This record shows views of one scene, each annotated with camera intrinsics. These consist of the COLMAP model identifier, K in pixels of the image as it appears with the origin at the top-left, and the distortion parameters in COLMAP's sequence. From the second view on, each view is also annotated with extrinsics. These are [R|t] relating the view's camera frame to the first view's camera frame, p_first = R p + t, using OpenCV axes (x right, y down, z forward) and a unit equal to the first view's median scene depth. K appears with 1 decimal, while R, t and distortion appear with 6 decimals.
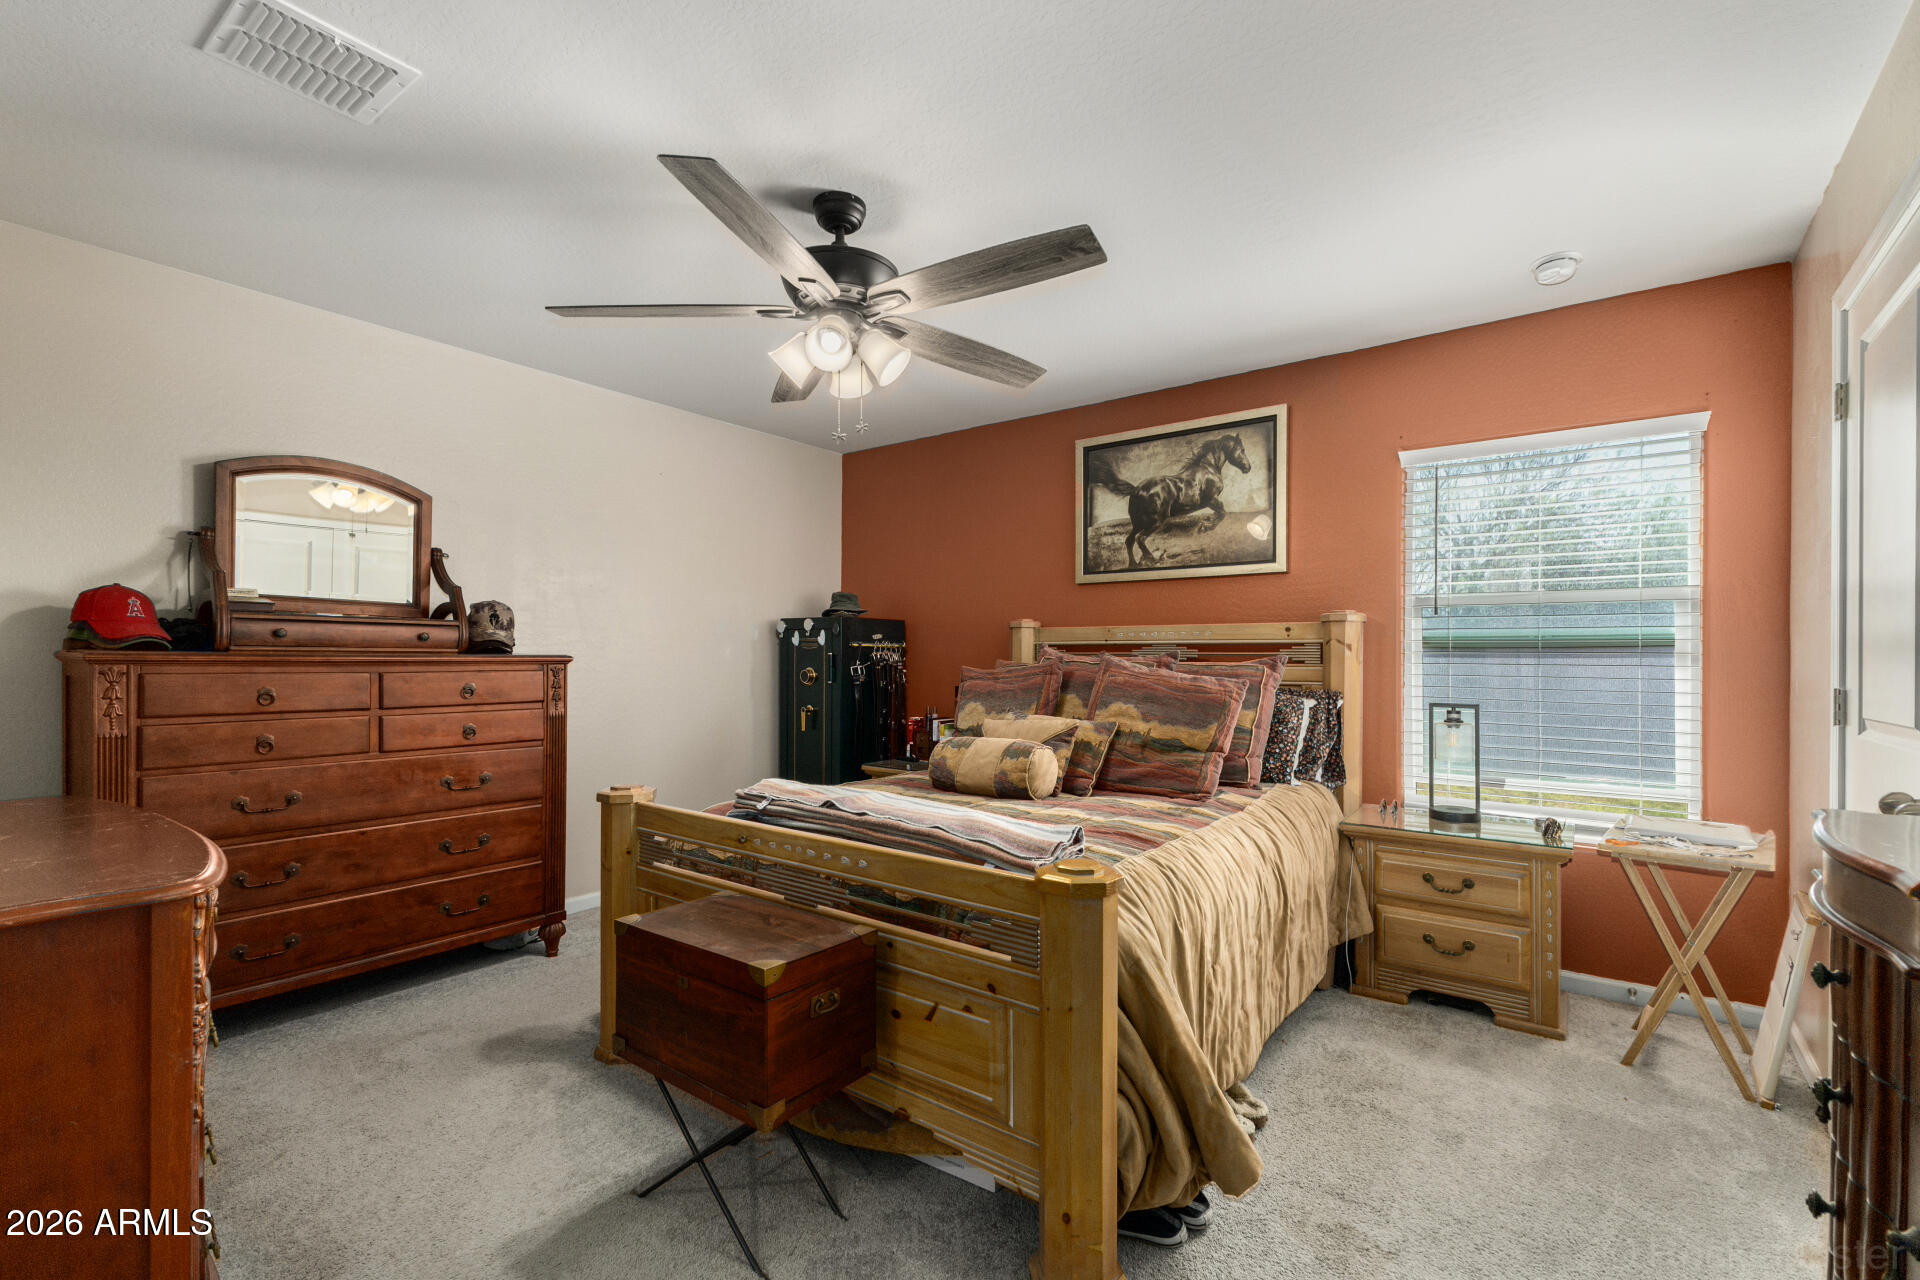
lens RADIAL K [[844.2, 0, 947.2], [0, 844.2, 653.2], [0, 0, 1]] dist [0.013234, -0.000006]
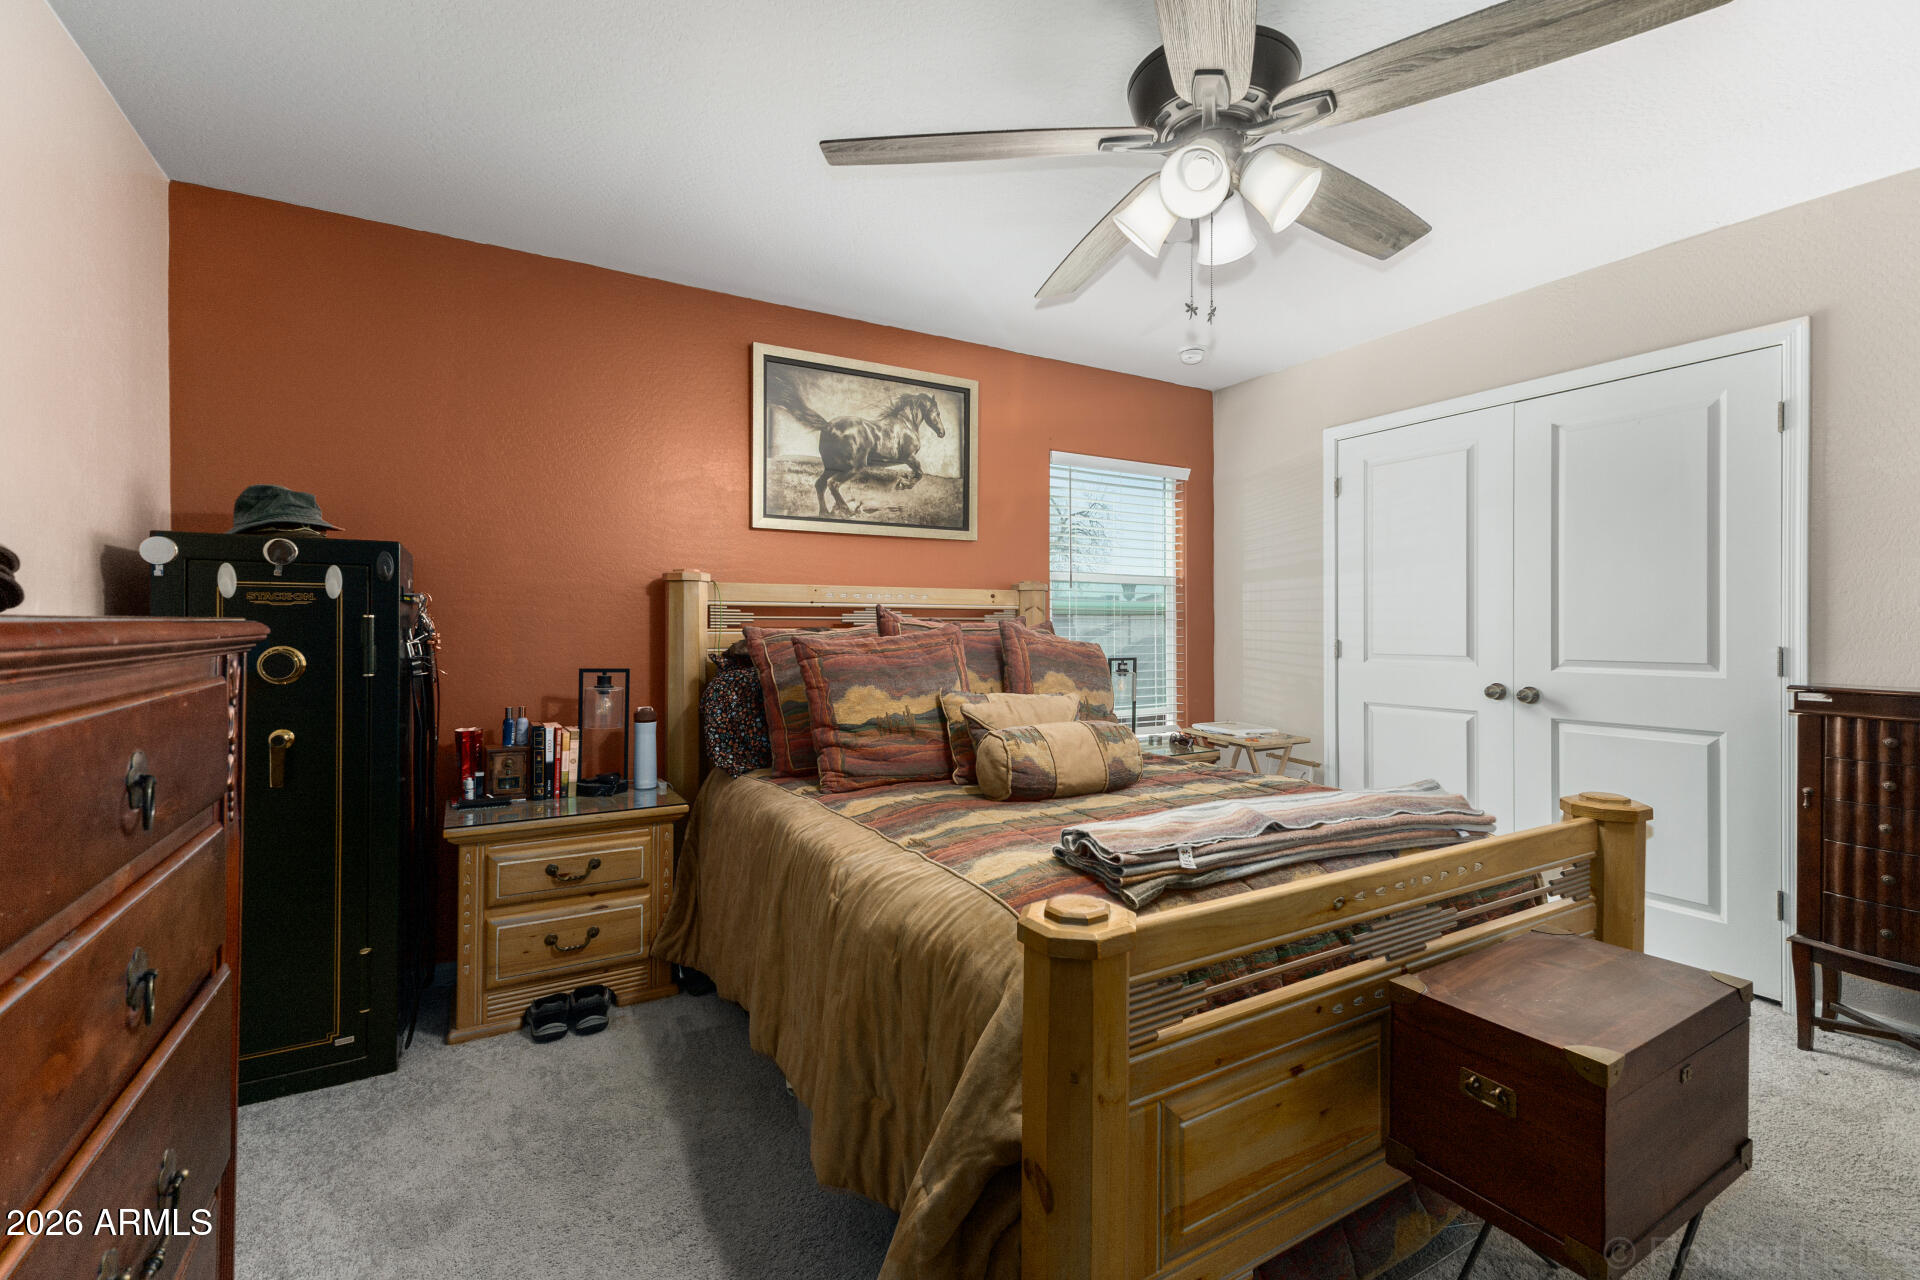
lens RADIAL K [[844.2, 0, 954.8], [0, 844.2, 627.0], [0, 0, 1]] dist [0.013234, -0.000006]
pose [[0.370864, -0.006098, 0.928667, -0.539831], [-0.003151, 0.999964, 0.007824, 0.002284], [-0.928682, -0.005828, 0.370832, 0.585324]]
